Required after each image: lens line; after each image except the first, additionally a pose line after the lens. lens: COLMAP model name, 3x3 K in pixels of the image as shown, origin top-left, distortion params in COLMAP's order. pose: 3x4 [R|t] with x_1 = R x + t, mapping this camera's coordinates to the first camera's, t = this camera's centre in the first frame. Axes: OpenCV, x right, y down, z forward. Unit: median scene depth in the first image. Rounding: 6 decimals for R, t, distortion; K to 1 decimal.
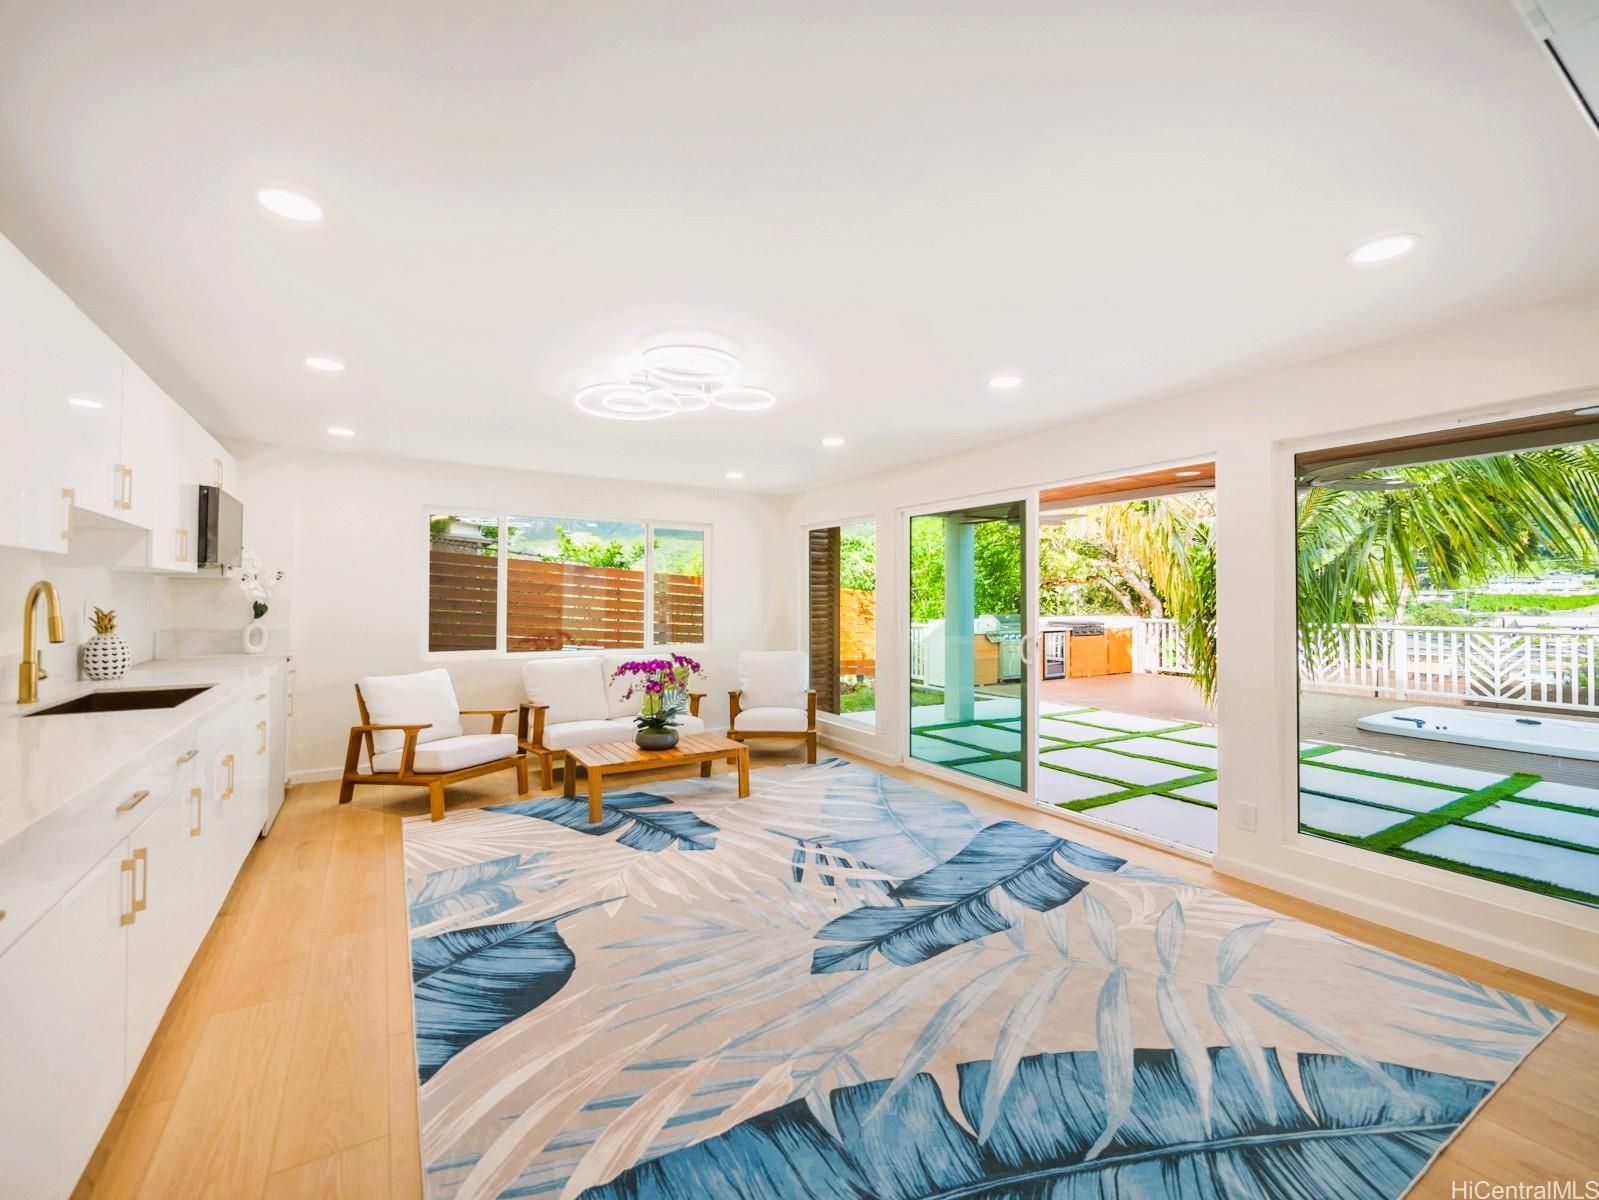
lens RADIAL K [[679.0, 0, 791.7], [0, 679.0, 590.1], [0, 0, 1]] dist [-0.010461, 0.000928]
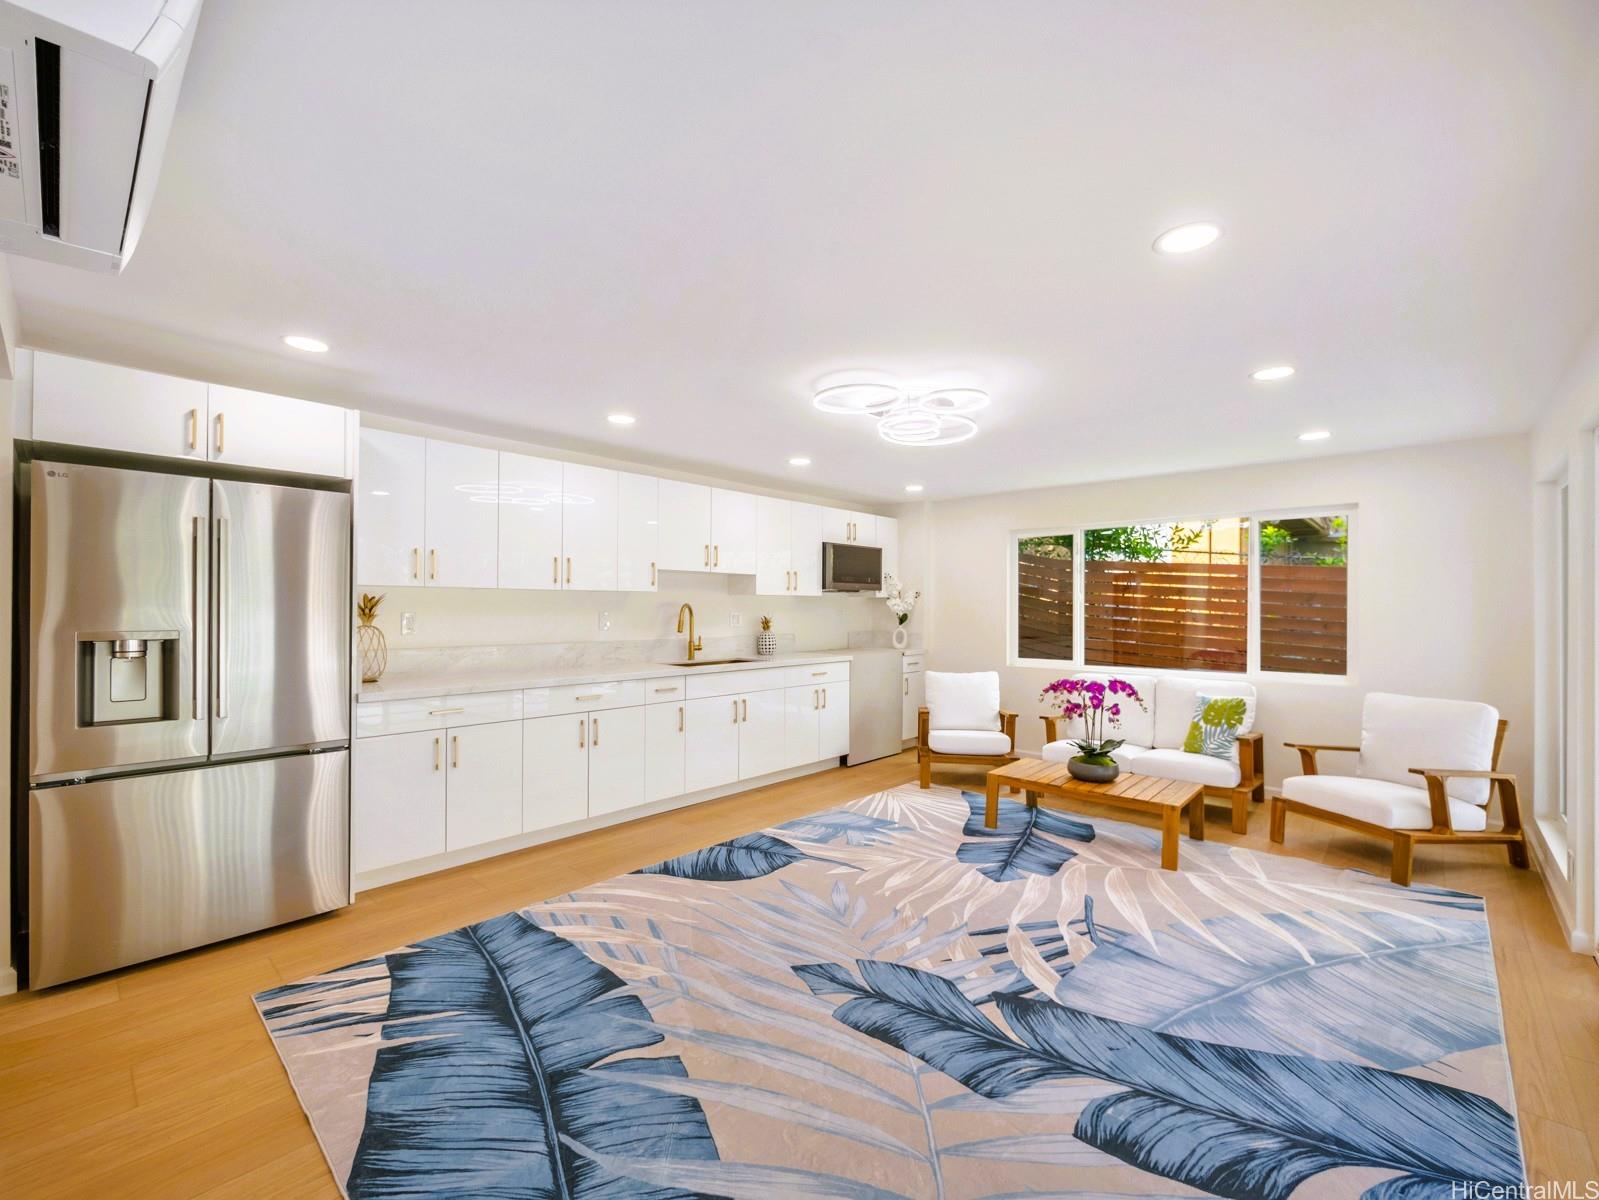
lens RADIAL K [[679.0, 0, 786.1], [0, 679.0, 606.2], [0, 0, 1]] dist [-0.010461, 0.000928]
pose [[0.265432, -0.005980, -0.964111, 0.784631], [0.012416, 0.999919, -0.002784, 0.003333], [0.964050, -0.011232, 0.265485, 0.532507]]
